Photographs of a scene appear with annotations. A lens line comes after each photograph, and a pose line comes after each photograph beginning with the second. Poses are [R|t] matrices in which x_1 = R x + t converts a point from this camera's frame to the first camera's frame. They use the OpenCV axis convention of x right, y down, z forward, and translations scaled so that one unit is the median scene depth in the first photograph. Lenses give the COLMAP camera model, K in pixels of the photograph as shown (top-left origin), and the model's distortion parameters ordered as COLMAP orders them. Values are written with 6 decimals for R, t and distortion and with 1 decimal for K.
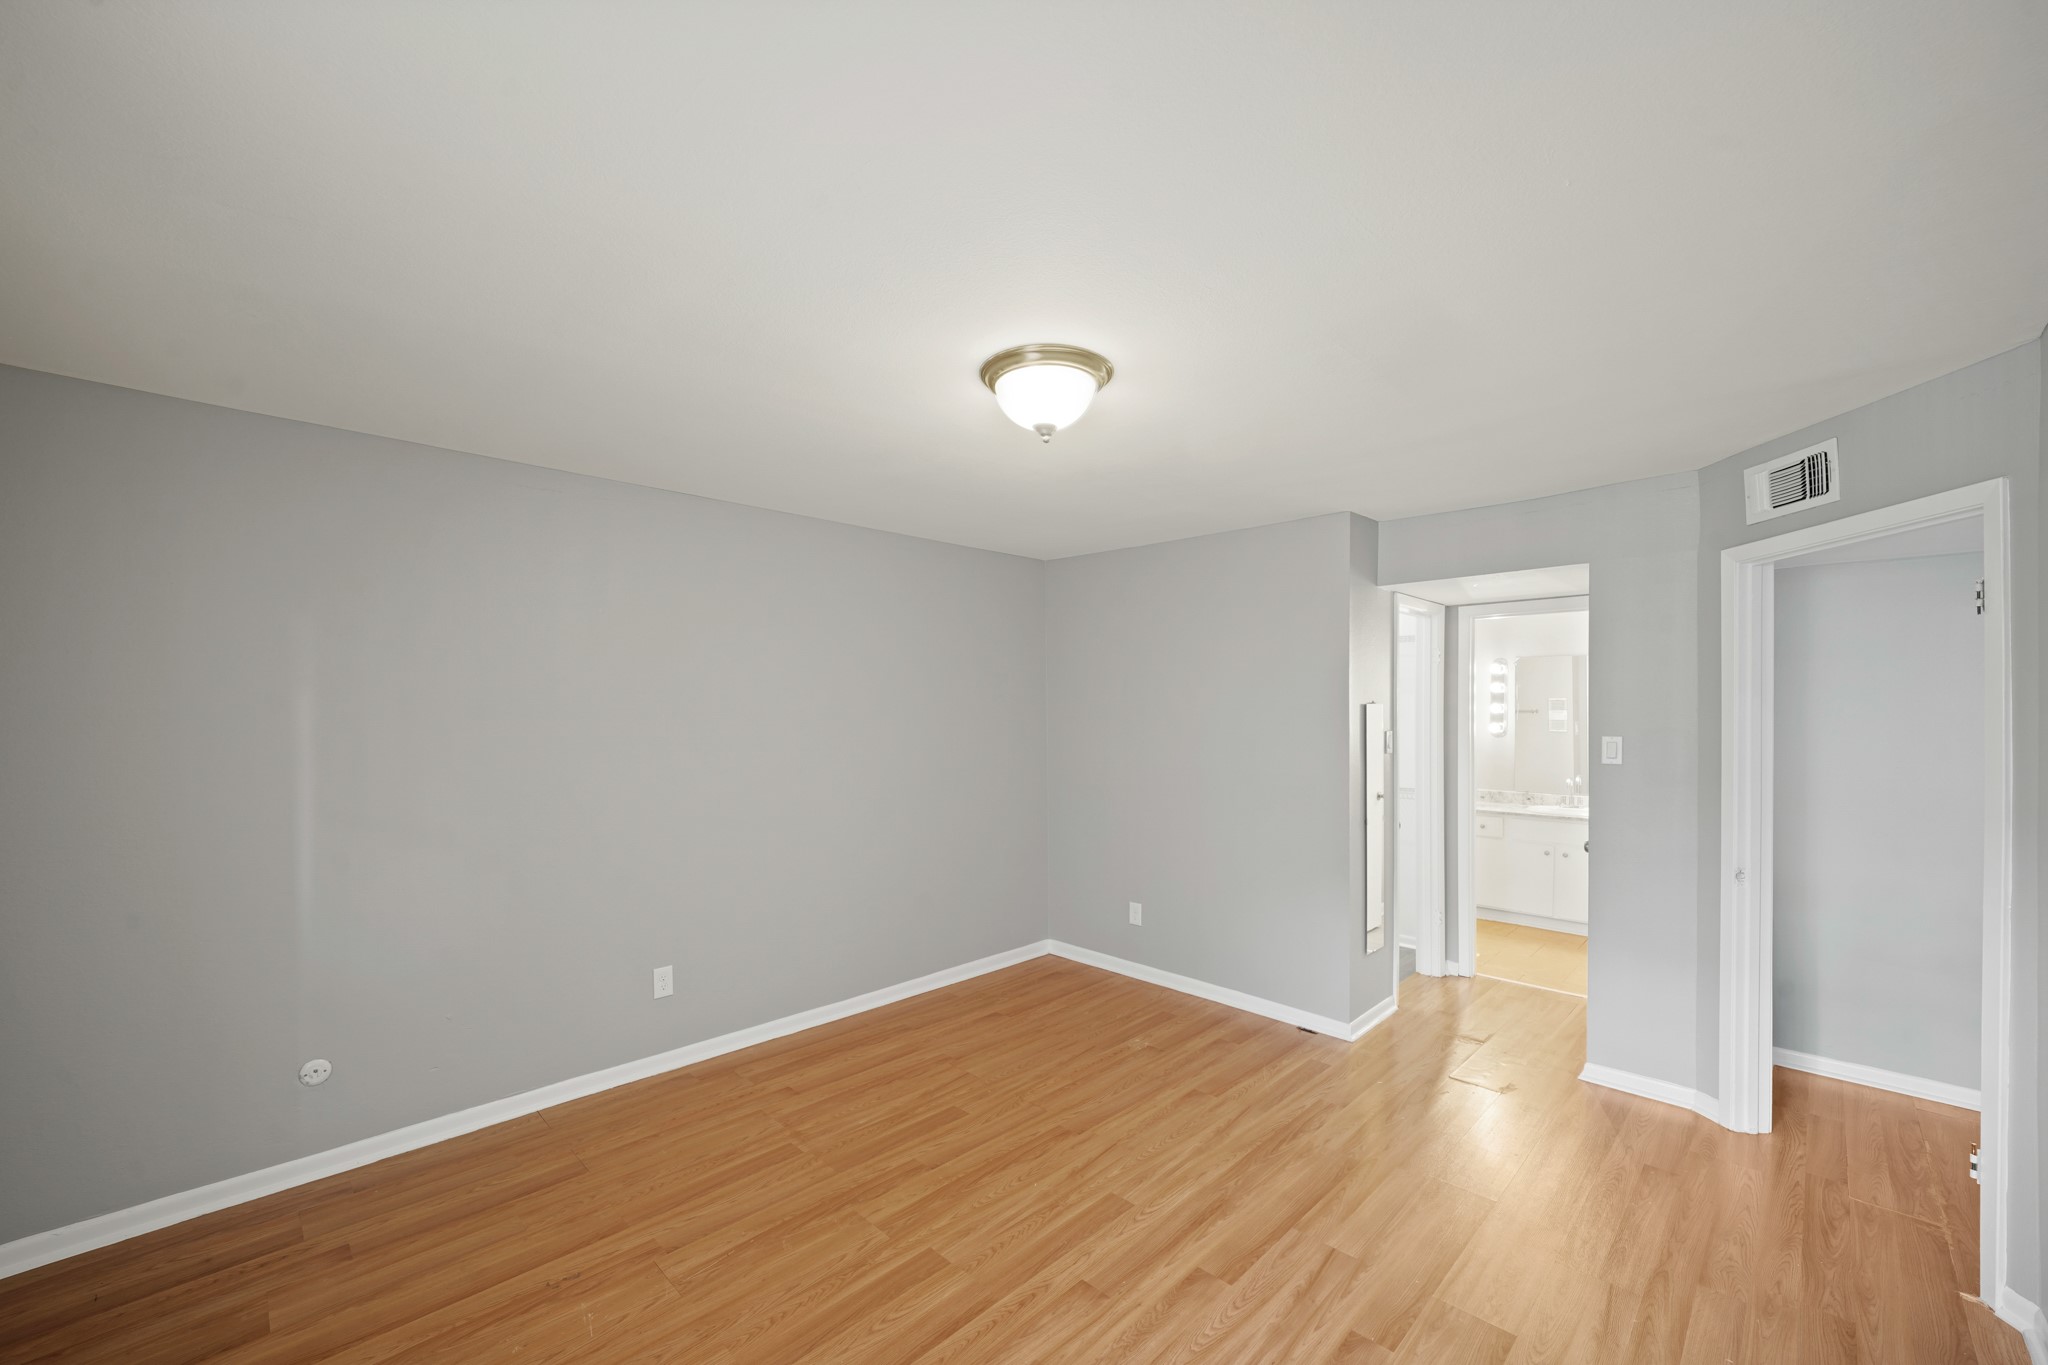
lens RADIAL K [[802.8, 0, 1023.1], [0, 802.8, 700.6], [0, 0, 1]] dist [-0.003945, 0.000855]
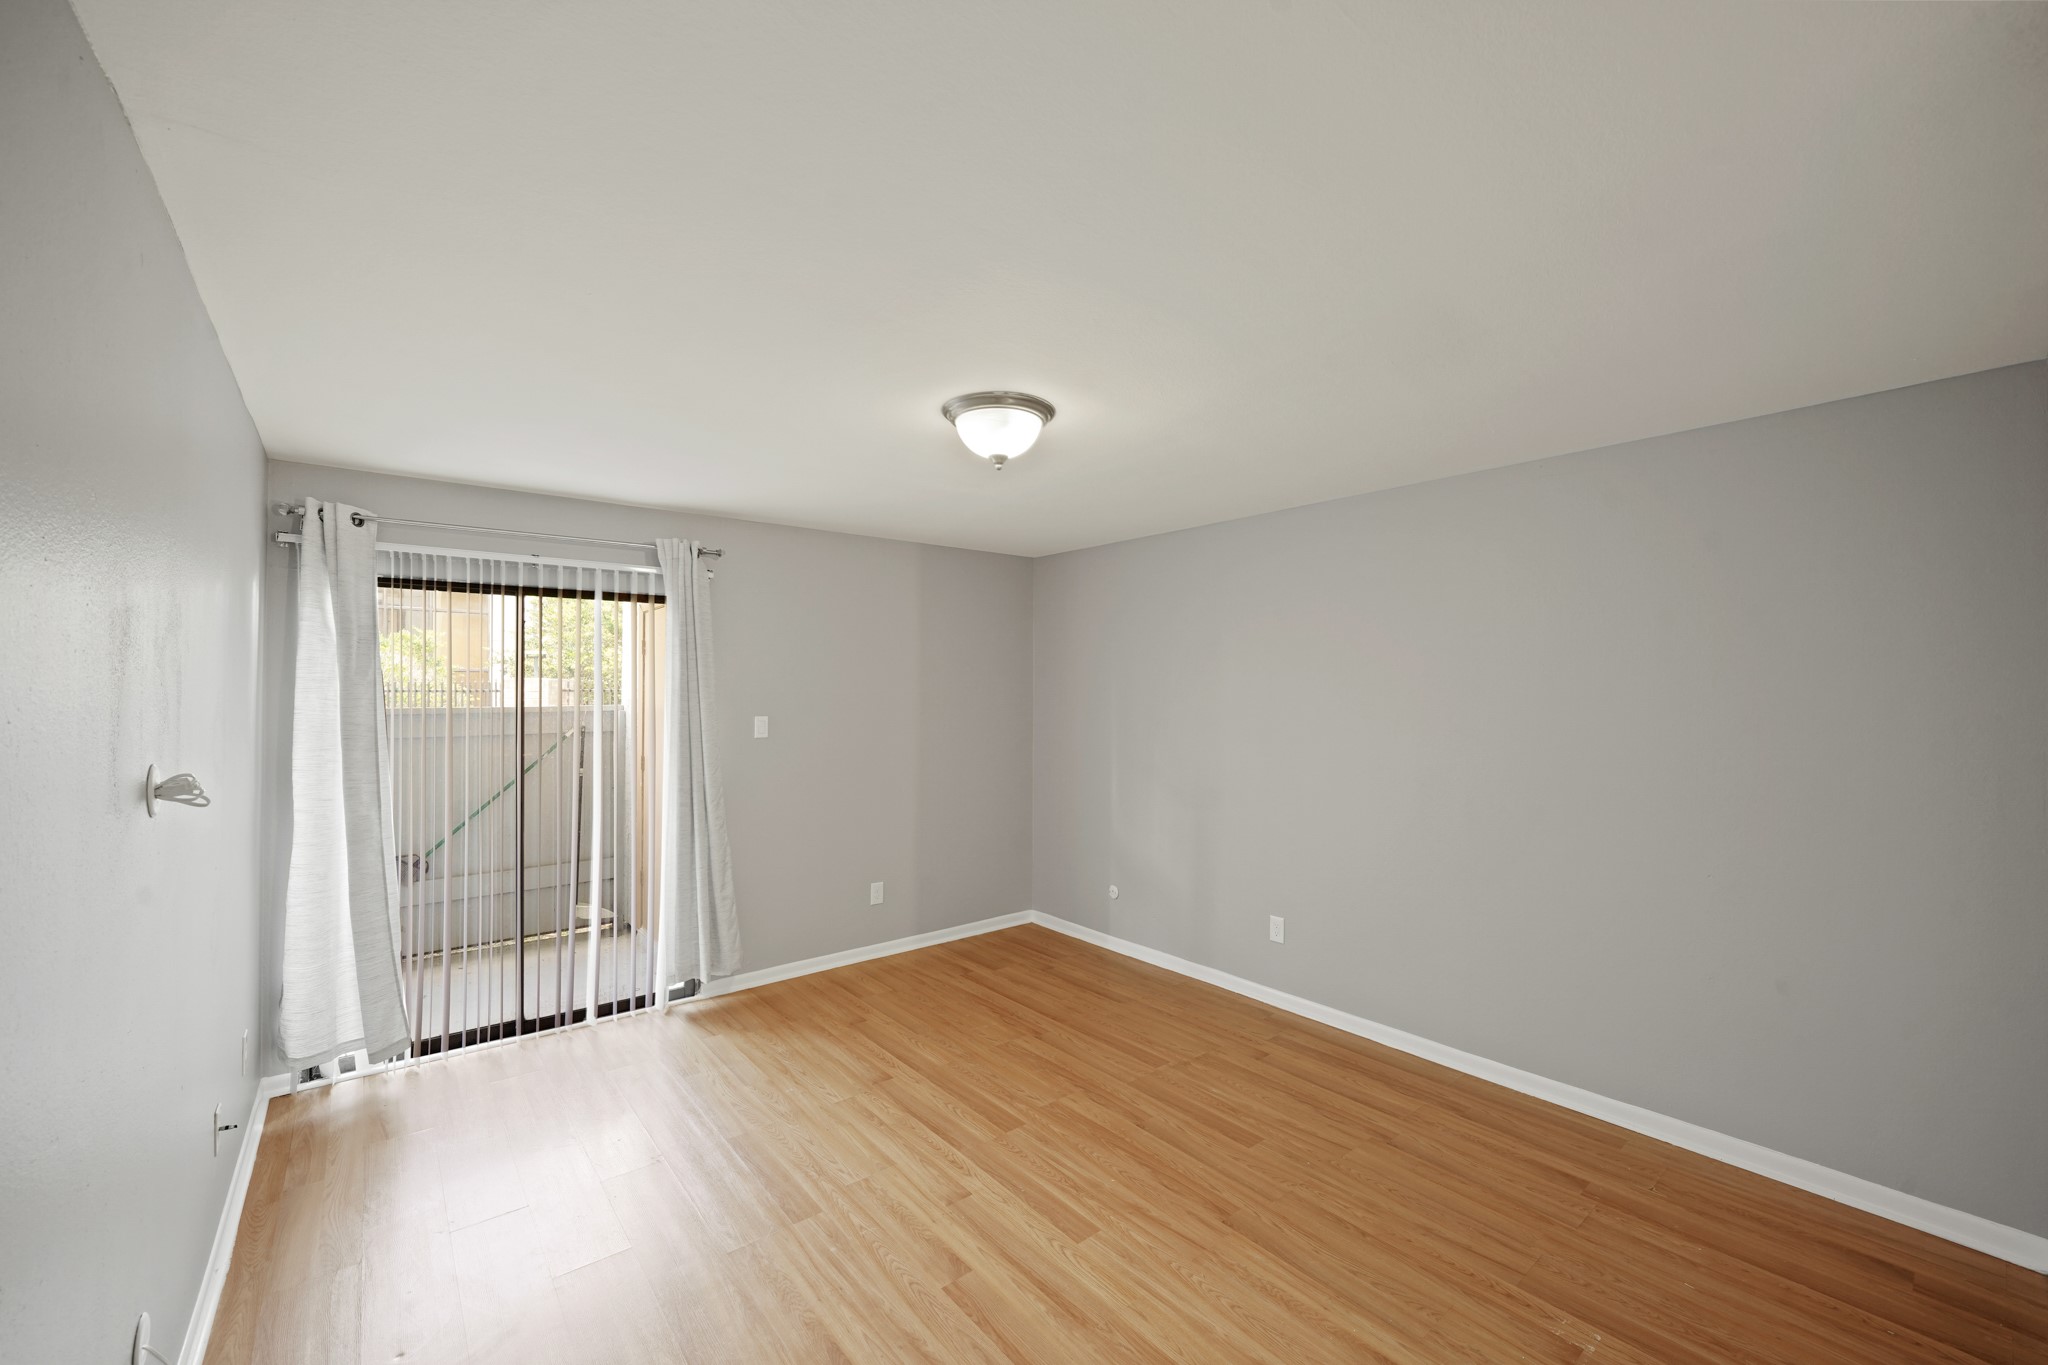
lens RADIAL K [[802.8, 0, 1007.2], [0, 802.8, 684.0], [0, 0, 1]] dist [-0.003945, 0.000855]
pose [[-0.110875, -0.015977, -0.993706, 1.072883], [0.009351, 0.999810, -0.017118, 0.013745], [0.993790, -0.011190, -0.110704, 1.045299]]
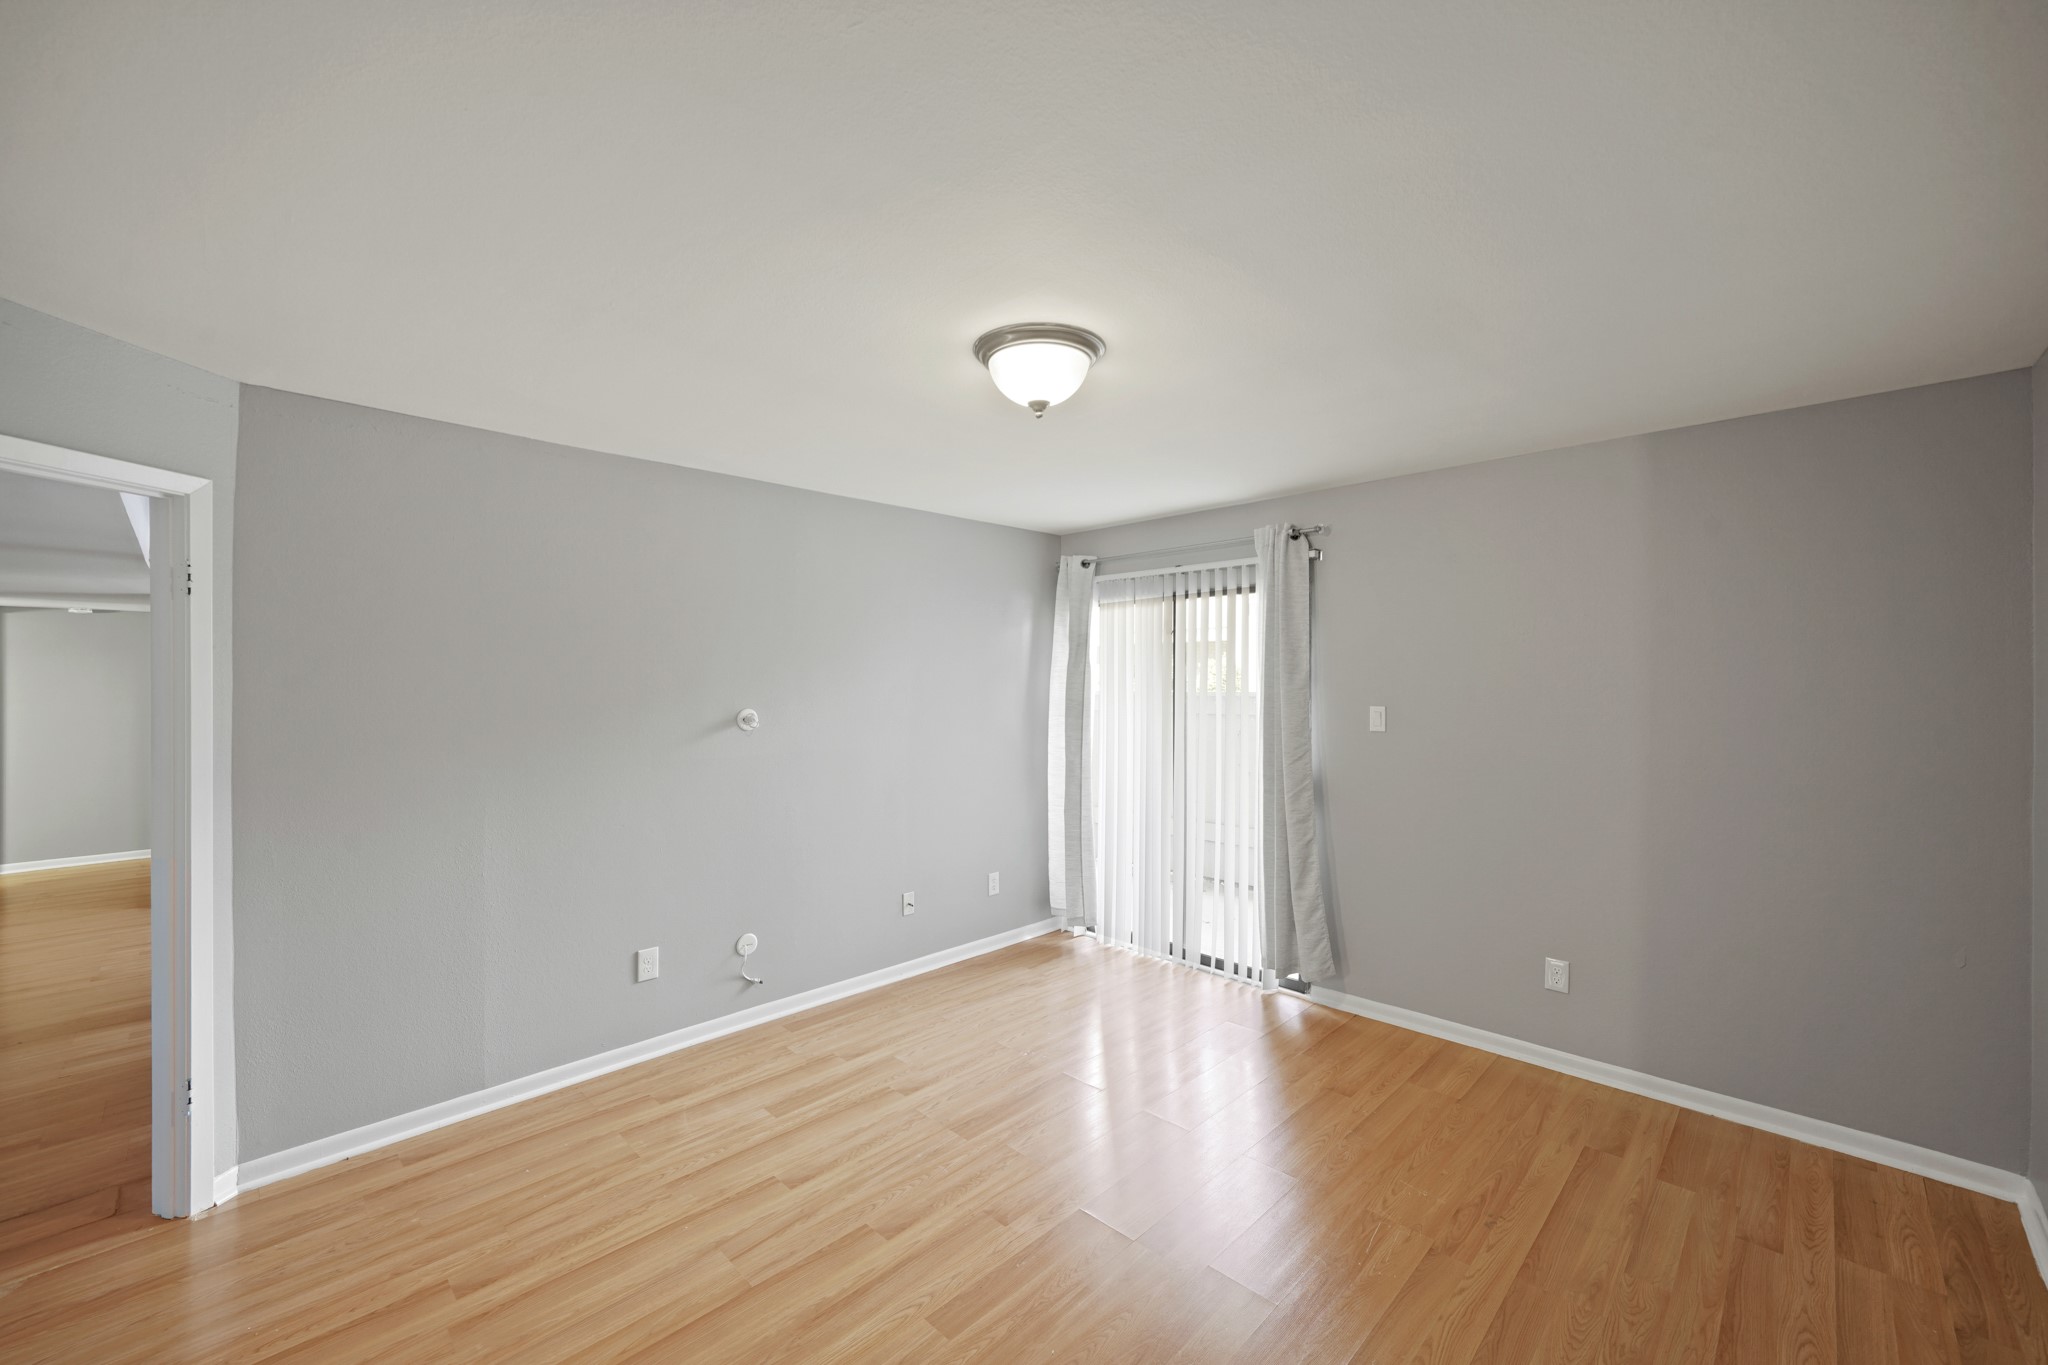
lens RADIAL K [[802.8, 0, 1028.4], [0, 802.8, 682.6], [0, 0, 1]] dist [-0.003945, 0.000855]
pose [[-0.999875, -0.001649, -0.015702, 0.053763], [-0.001558, 0.999982, -0.005778, 0.014256], [0.015711, -0.005753, -0.999860, 1.813996]]
